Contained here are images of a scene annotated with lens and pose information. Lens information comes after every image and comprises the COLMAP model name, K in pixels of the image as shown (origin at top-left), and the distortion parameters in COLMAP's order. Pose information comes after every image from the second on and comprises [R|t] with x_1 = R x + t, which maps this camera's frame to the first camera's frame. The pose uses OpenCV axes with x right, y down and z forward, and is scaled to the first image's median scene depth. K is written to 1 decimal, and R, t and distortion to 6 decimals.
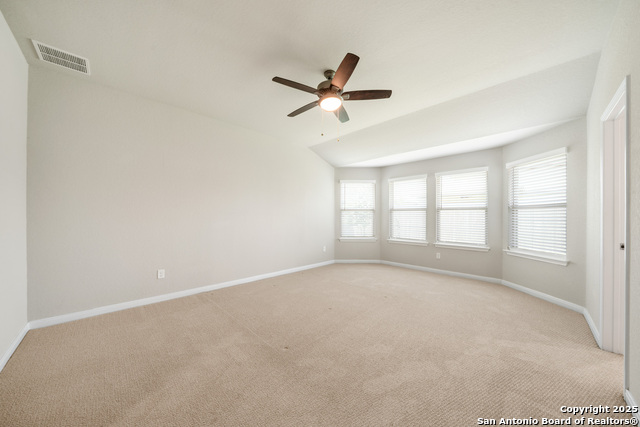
lens RADIAL K [[219.1, 0, 319.0], [0, 219.1, 216.1], [0, 0, 1]] dist [-0.005735, 0.000311]
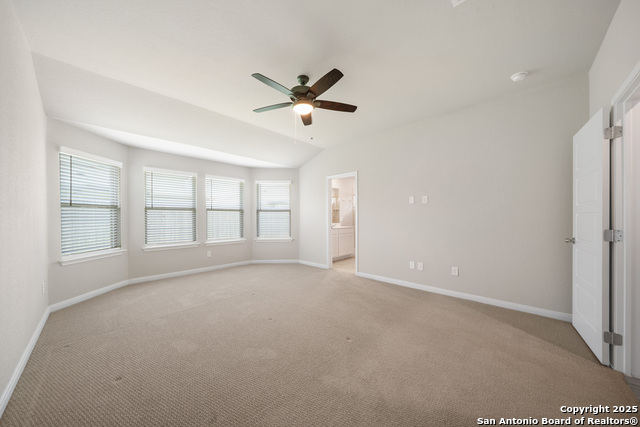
lens RADIAL K [[219.1, 0, 319.7], [0, 219.1, 217.4], [0, 0, 1]] dist [-0.005735, 0.000311]
pose [[-0.025284, -0.005717, 0.999664, -0.637142], [0.000104, 0.999984, 0.005722, -0.001112], [-0.999680, 0.000248, -0.025283, 0.610675]]
